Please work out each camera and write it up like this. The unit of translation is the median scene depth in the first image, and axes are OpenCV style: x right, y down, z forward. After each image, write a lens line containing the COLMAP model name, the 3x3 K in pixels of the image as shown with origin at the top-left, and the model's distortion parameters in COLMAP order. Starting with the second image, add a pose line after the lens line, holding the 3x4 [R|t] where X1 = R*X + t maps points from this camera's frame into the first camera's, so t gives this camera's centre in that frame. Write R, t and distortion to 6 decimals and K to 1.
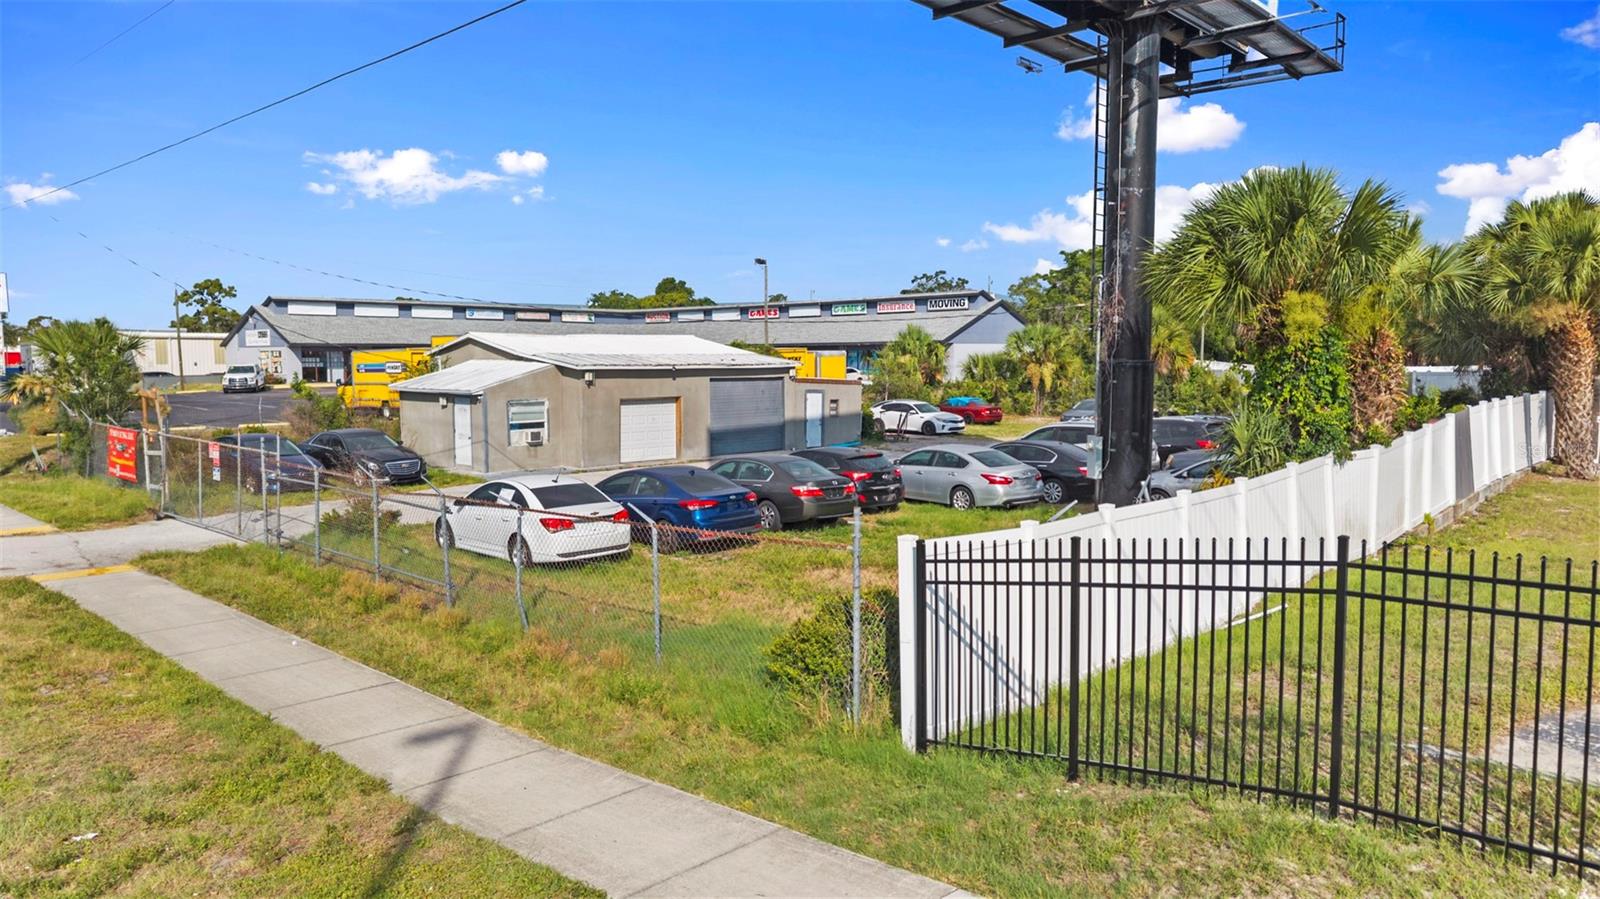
lens RADIAL K [[1068.2, 0, 792.9], [0, 1068.2, 444.8], [0, 0, 1]] dist [0.060687, -0.085218]
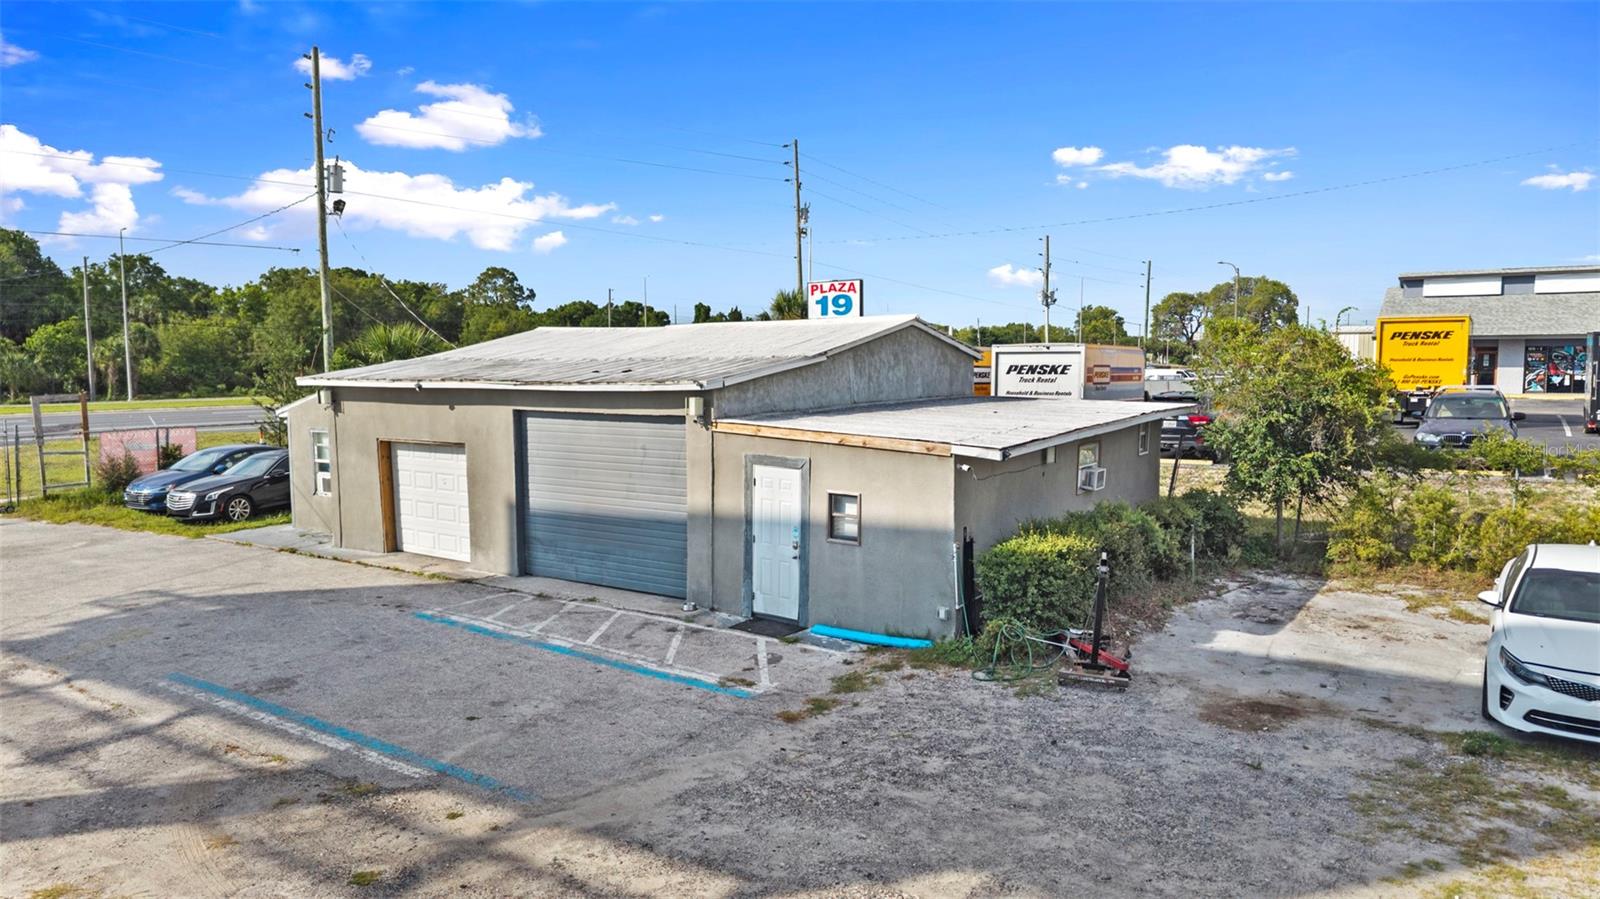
lens RADIAL K [[1068.2, 0, 792.9], [0, 1068.2, 444.8], [0, 0, 1]] dist [0.060687, -0.085218]
pose [[0.181631, 0.080954, -0.980029, 0.343695], [-0.075720, 0.994798, 0.068140, -0.074360], [0.980447, 0.061831, 0.186816, 0.864949]]
